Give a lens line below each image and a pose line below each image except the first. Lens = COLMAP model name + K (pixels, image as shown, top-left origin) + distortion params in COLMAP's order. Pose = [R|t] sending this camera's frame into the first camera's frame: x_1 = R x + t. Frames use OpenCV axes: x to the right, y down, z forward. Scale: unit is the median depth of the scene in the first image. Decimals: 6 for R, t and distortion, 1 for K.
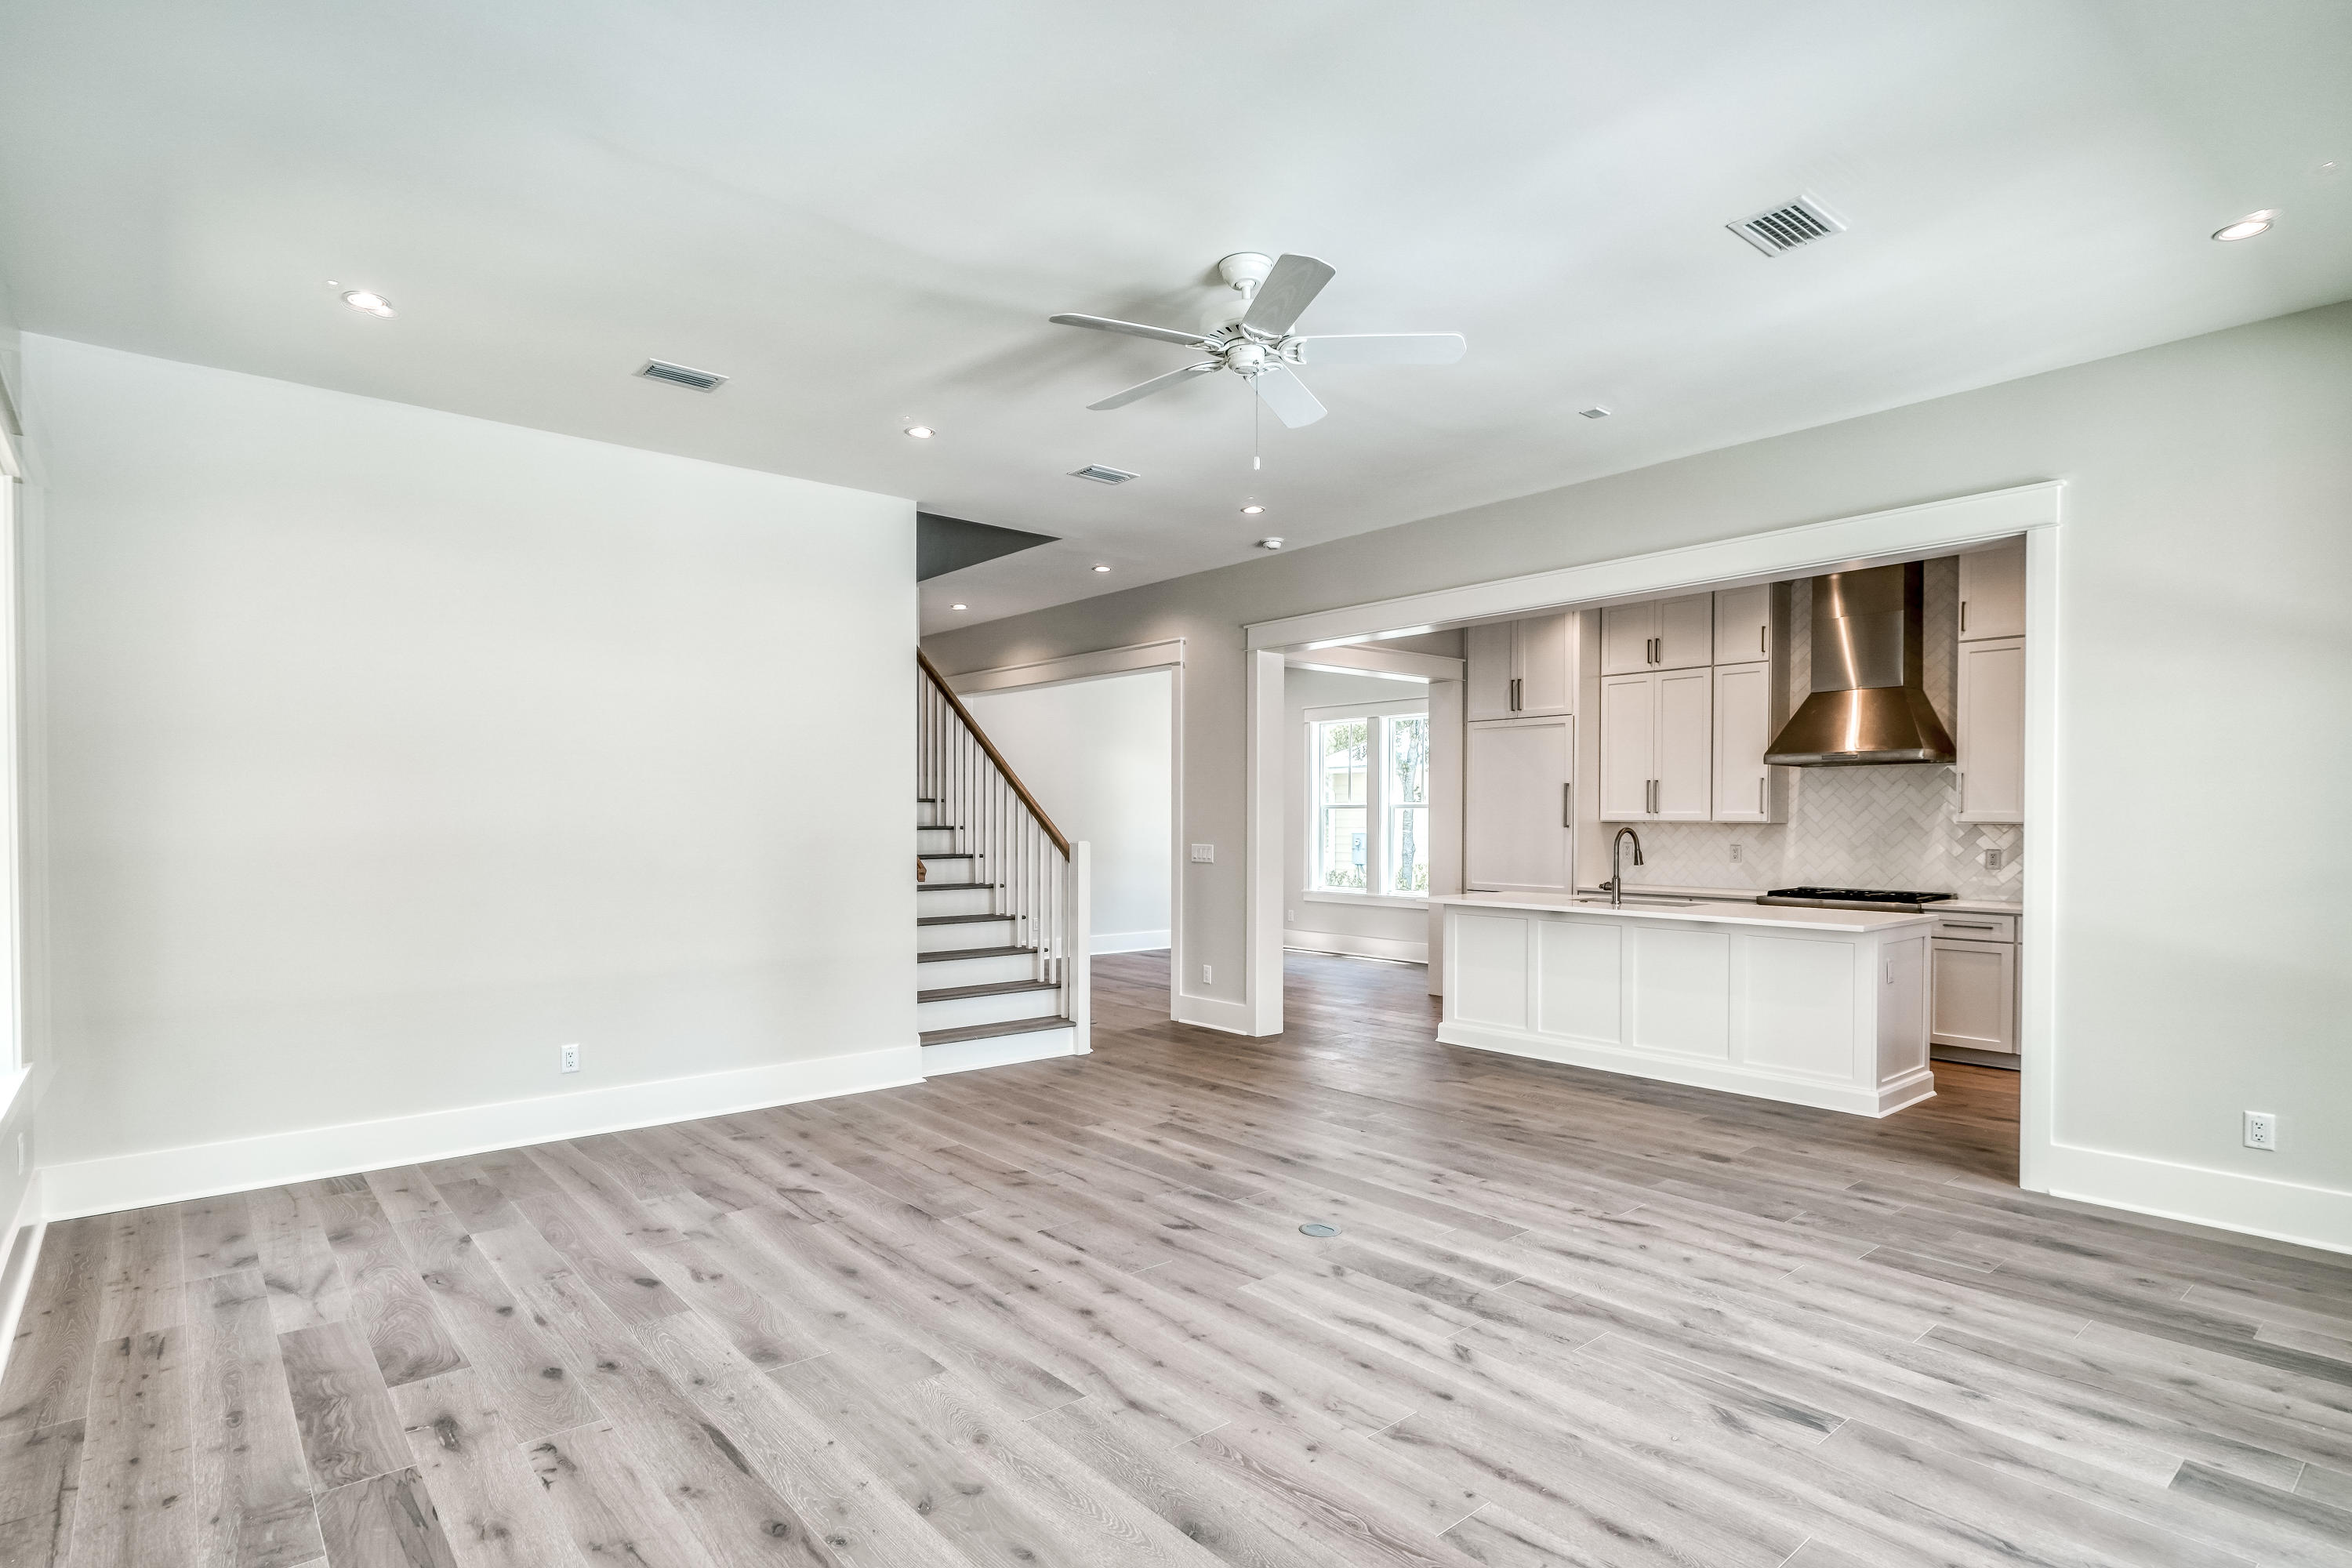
lens RADIAL K [[1203.0, 0, 1188.6], [0, 1203.0, 827.5], [0, 0, 1]] dist [-0.017638, 0.009424]
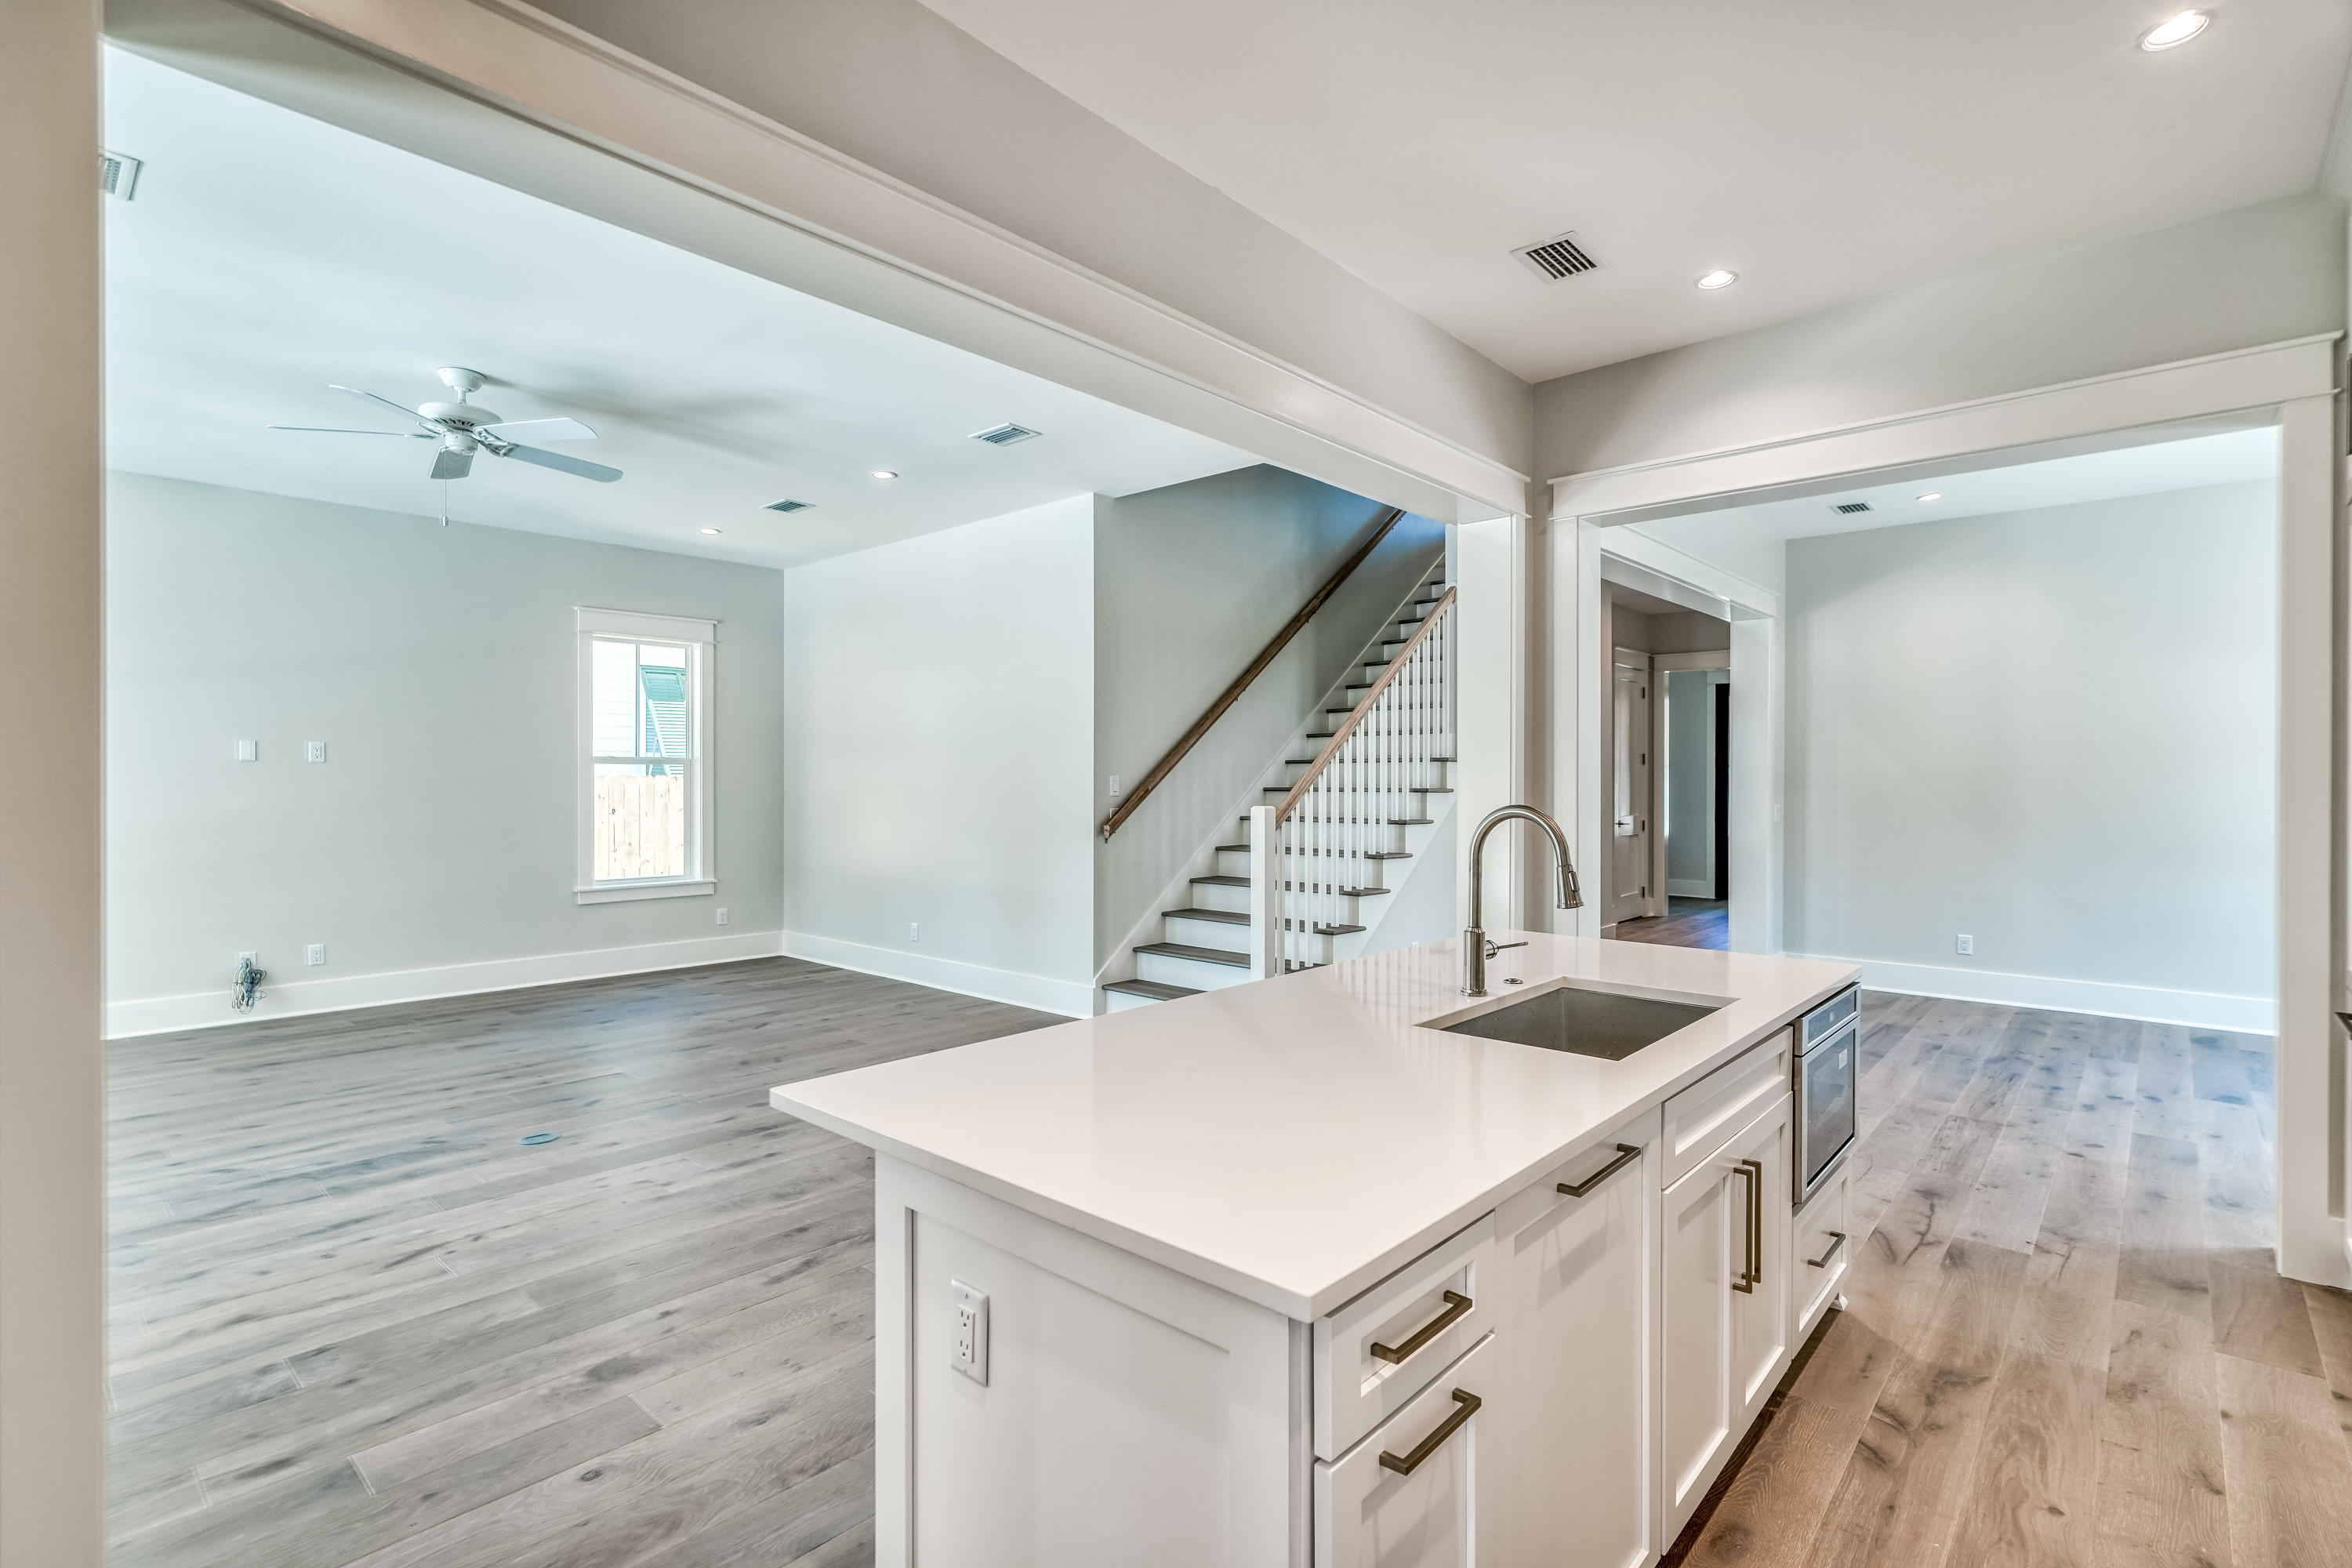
lens RADIAL K [[1087.7, 0, 1115.9], [0, 1087.7, 808.4], [0, 0, 1]] dist [-0.002402, 0.001056]
pose [[0.099592, 0.025719, -0.994696, 0.759877], [-0.013070, 0.999613, 0.024537, -0.005635], [0.994943, 0.010557, 0.099889, 0.925709]]
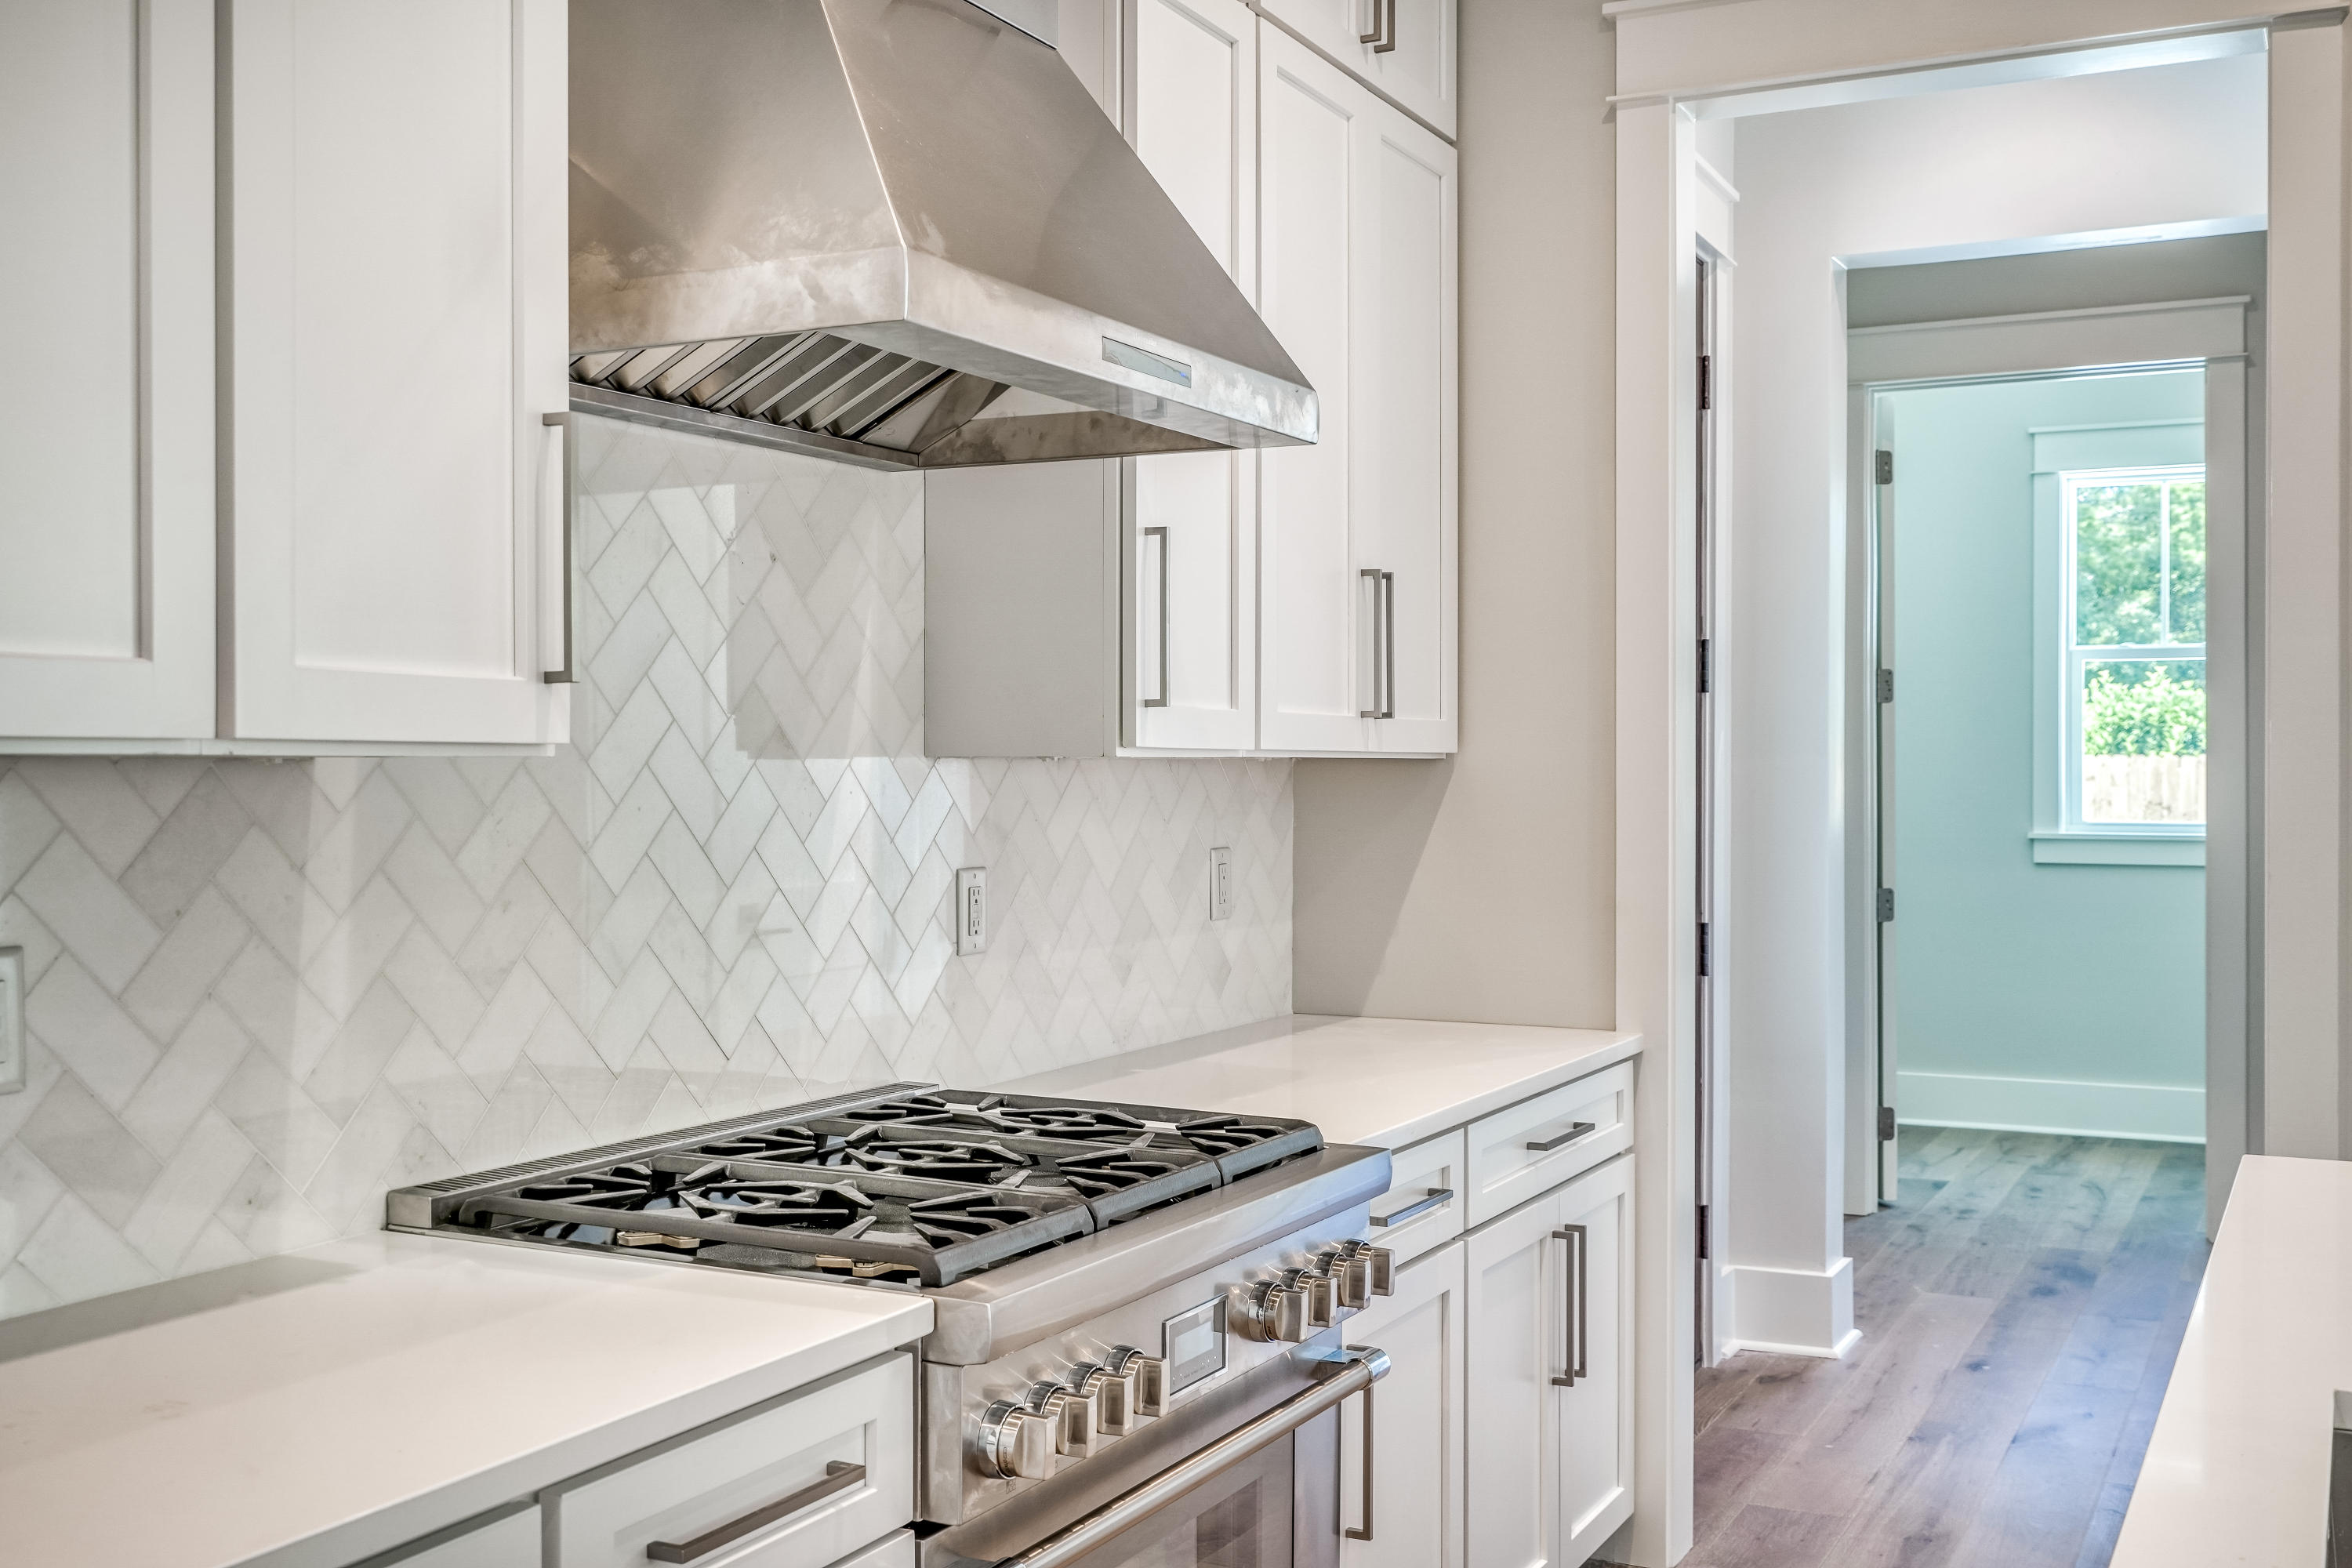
lens RADIAL K [[2410.6, 0, 1084.7], [0, 2410.6, 768.8], [0, 0, 1]] dist [-0.013767, 0.000000]
pose [[-0.350686, -0.004390, 0.936483, 0.275972], [0.008324, 0.999935, 0.007805, -0.004926], [-0.936456, 0.010532, -0.350626, 1.322393]]
